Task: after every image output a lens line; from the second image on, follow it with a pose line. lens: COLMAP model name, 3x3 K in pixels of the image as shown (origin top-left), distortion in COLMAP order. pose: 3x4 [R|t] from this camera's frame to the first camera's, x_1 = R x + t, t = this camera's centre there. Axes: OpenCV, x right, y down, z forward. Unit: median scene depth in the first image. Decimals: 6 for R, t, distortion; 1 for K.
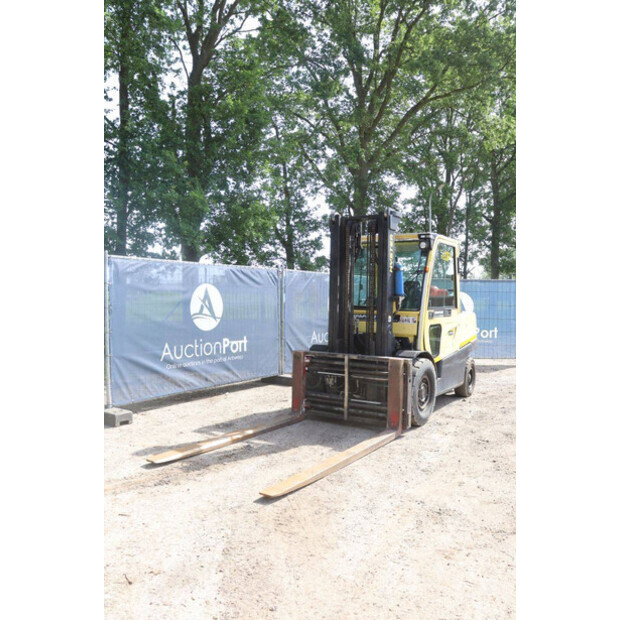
lens RADIAL K [[516.0, 0, 310.0], [0, 516.0, 310.0], [0, 0, 1]] dist [-0.150238, 0.109049]
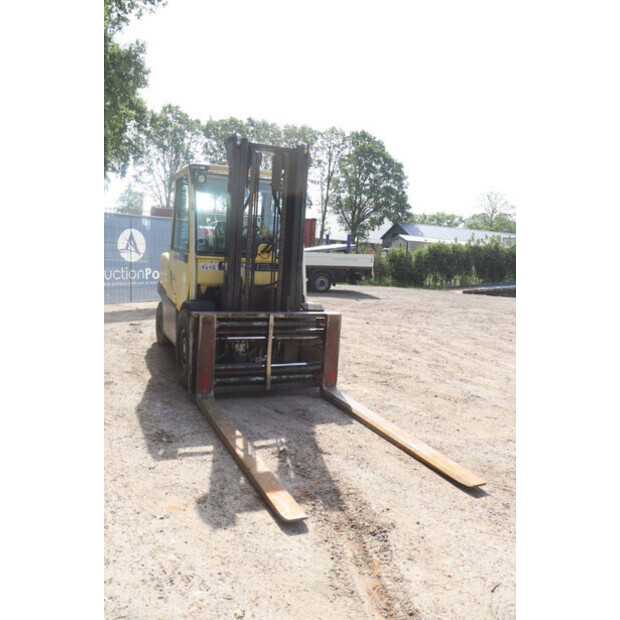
lens RADIAL K [[516.0, 0, 310.0], [0, 516.0, 310.0], [0, 0, 1]] dist [-0.150238, 0.109049]
pose [[0.537942, -0.085865, 0.838597, -0.597068], [-0.034068, 0.991772, 0.123402, -0.023684], [-0.842293, -0.094953, 0.530591, 0.506143]]
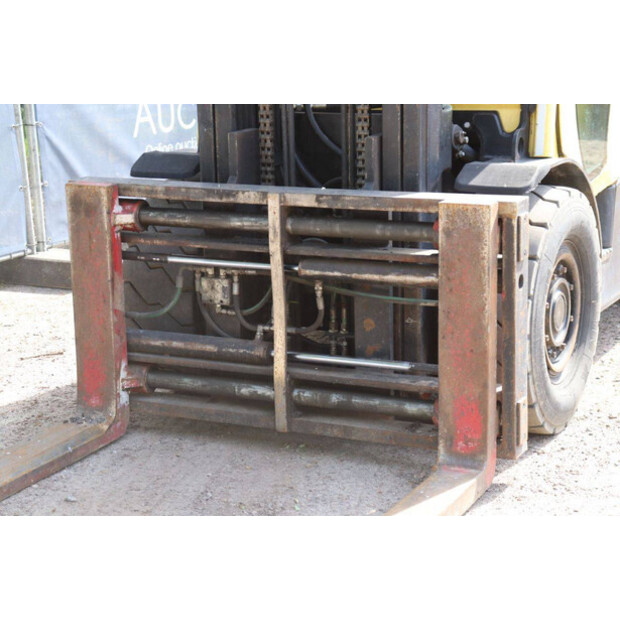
lens RADIAL K [[1468.1, 0, 310.0], [0, 1468.1, 310.0], [0, 0, 1]] dist [0.382709, 0.148569]
pose [[0.990886, -0.065253, 0.117845, -0.003970], [0.040722, 0.979012, 0.199692, -0.003836], [-0.128402, -0.193073, 0.972746, 0.249312]]
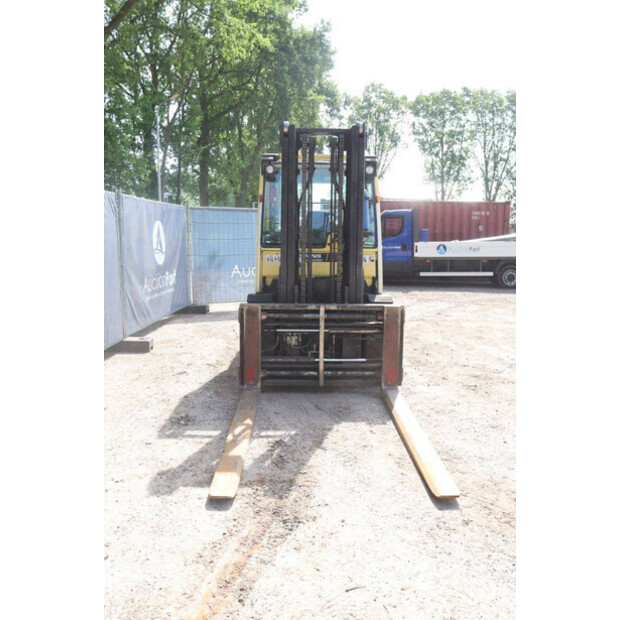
lens RADIAL K [[590.9, 0, 308.2], [0, 590.9, 309.5], [0, 0, 1]] dist [-0.084262, 0.001898]
pose [[0.826235, -0.080751, 0.557507, -0.458420], [0.015449, 0.992548, 0.120868, -0.017166], [-0.563113, -0.091253, 0.821326, 0.260595]]
